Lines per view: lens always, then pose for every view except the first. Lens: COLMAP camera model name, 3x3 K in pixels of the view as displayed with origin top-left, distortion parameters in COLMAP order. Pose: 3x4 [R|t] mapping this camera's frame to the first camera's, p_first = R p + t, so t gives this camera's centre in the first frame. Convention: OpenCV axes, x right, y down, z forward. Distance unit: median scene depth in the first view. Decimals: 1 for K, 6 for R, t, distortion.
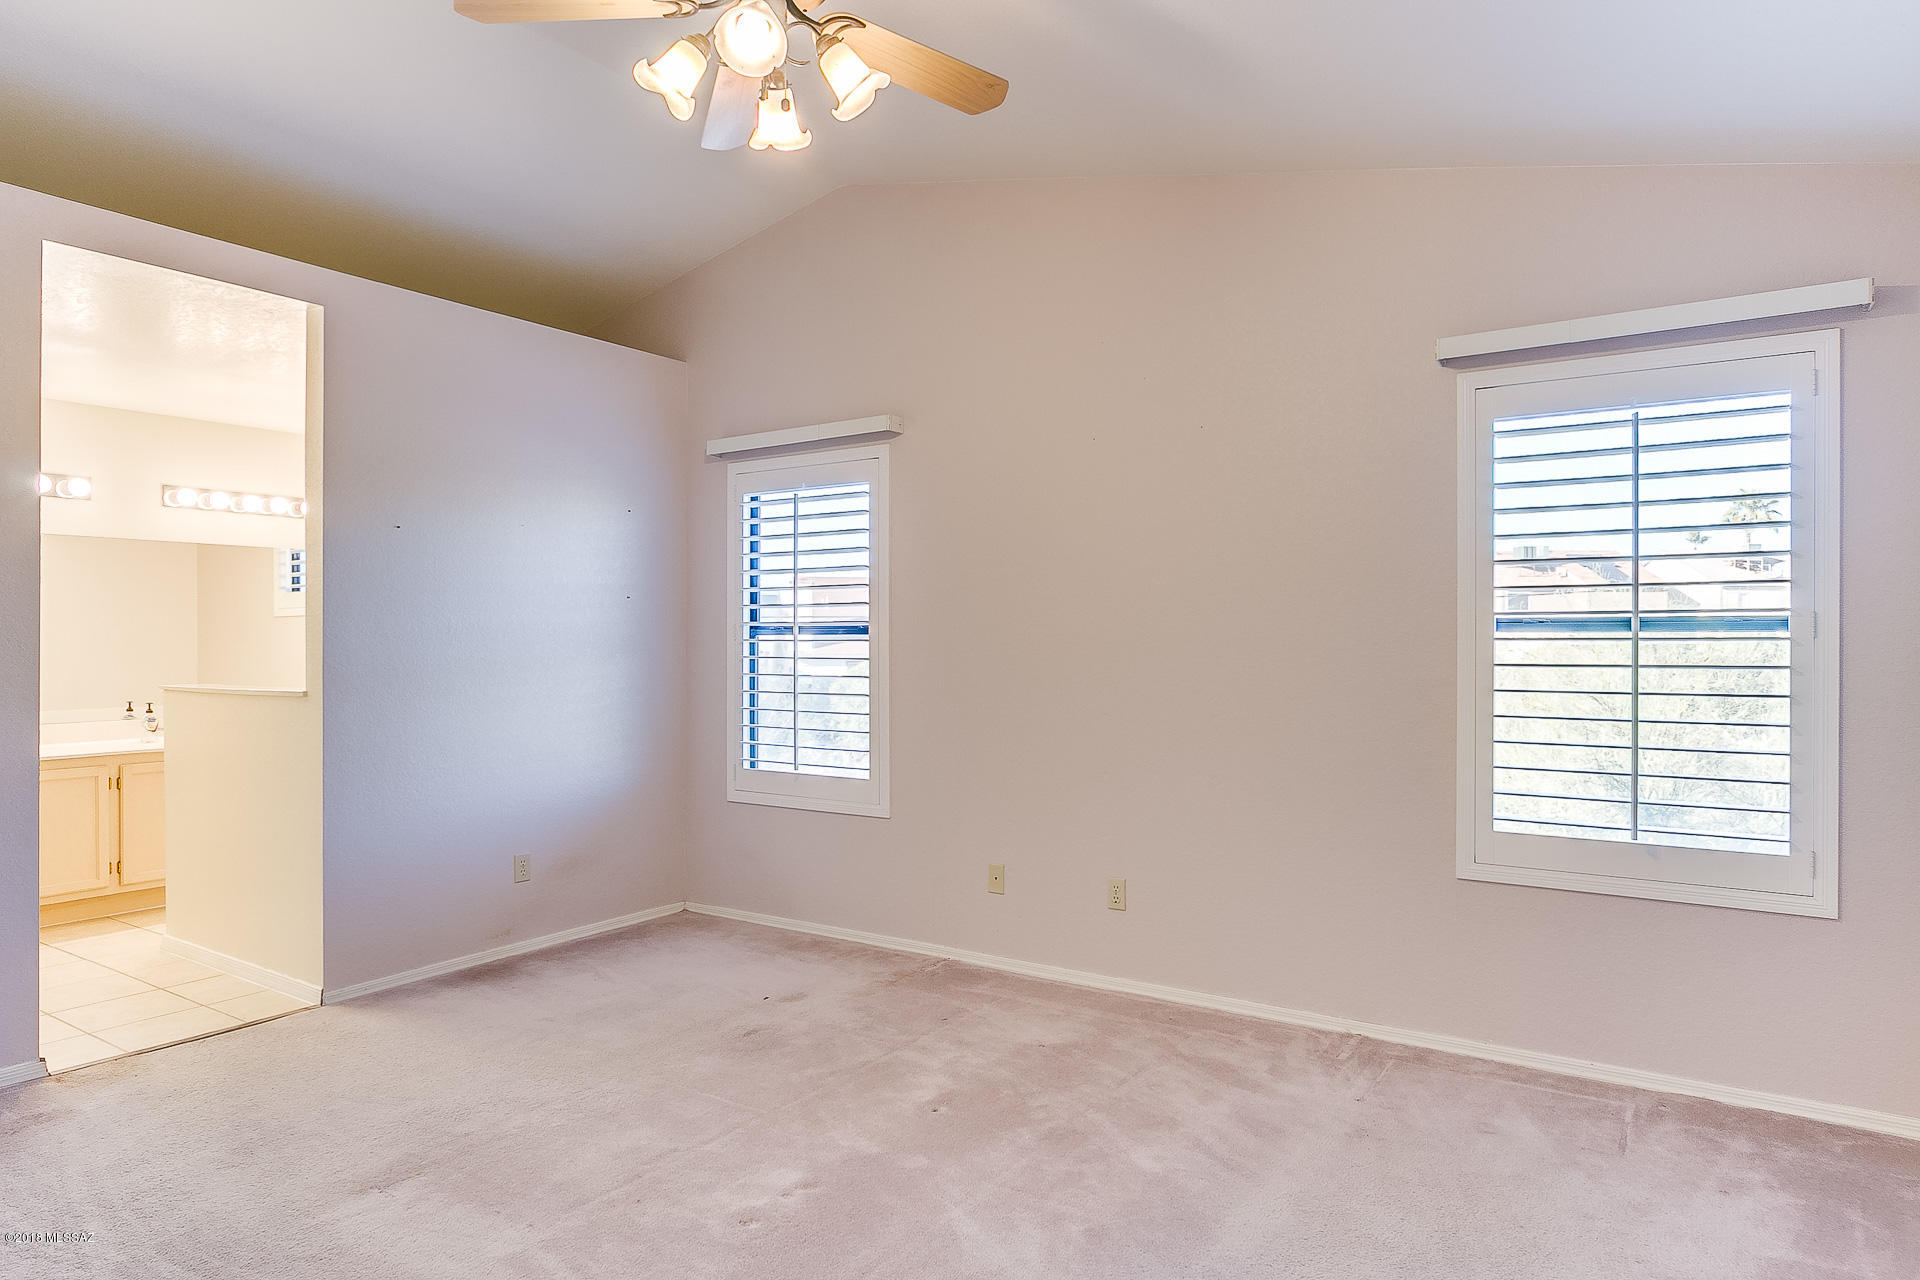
lens RADIAL K [[1115.2, 0, 951.0], [0, 1115.2, 645.5], [0, 0, 1]] dist [-0.016546, 0.007516]
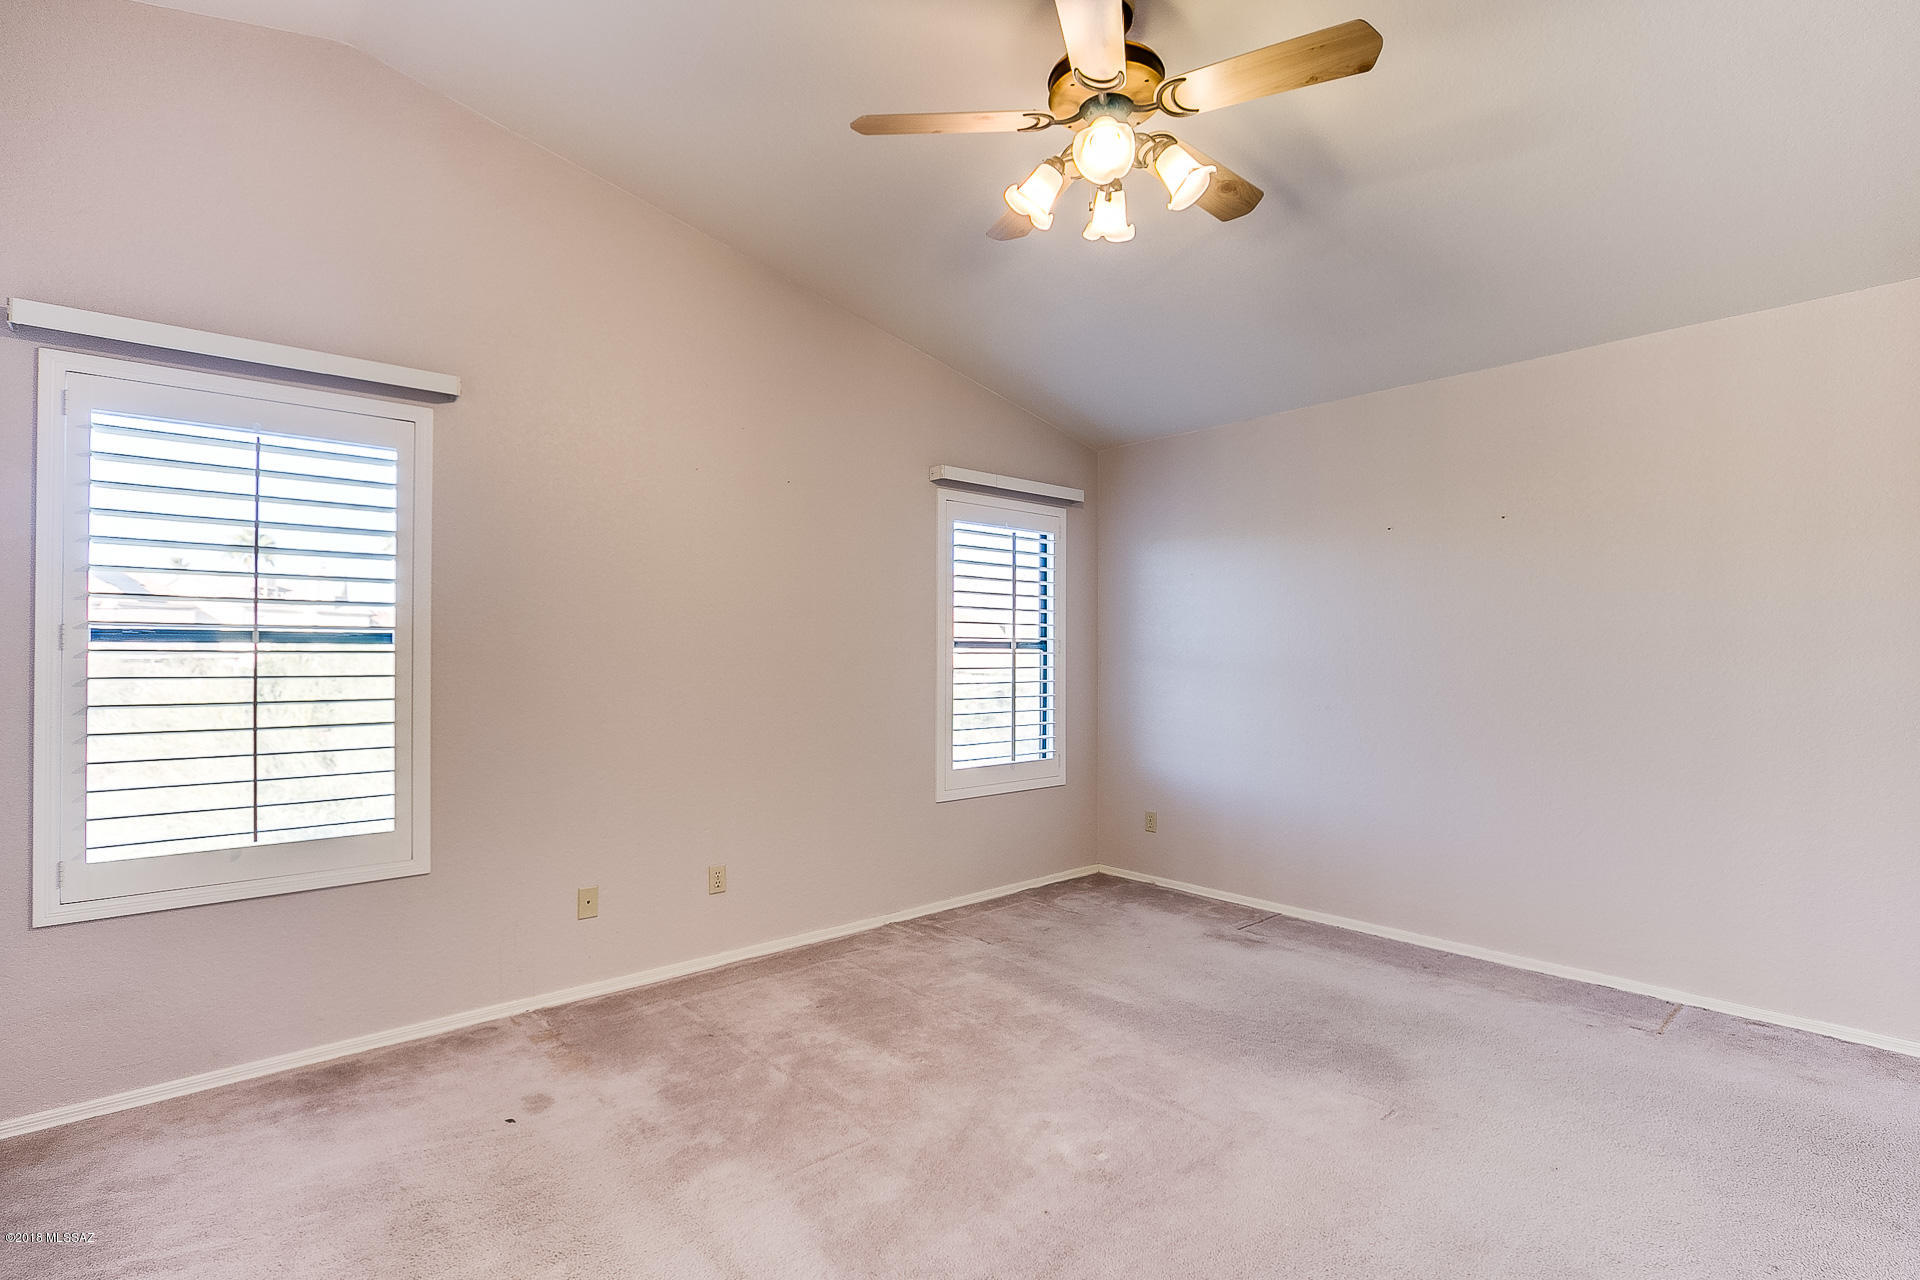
lens RADIAL K [[995.3, 0, 1002.1], [0, 995.3, 633.0], [0, 0, 1]] dist [0.005127, -0.001275]
pose [[0.198290, 0.021893, 0.979899, -0.778652], [0.002077, 0.999739, -0.022756, -0.001114], [-0.980141, 0.006547, 0.198193, 0.517355]]
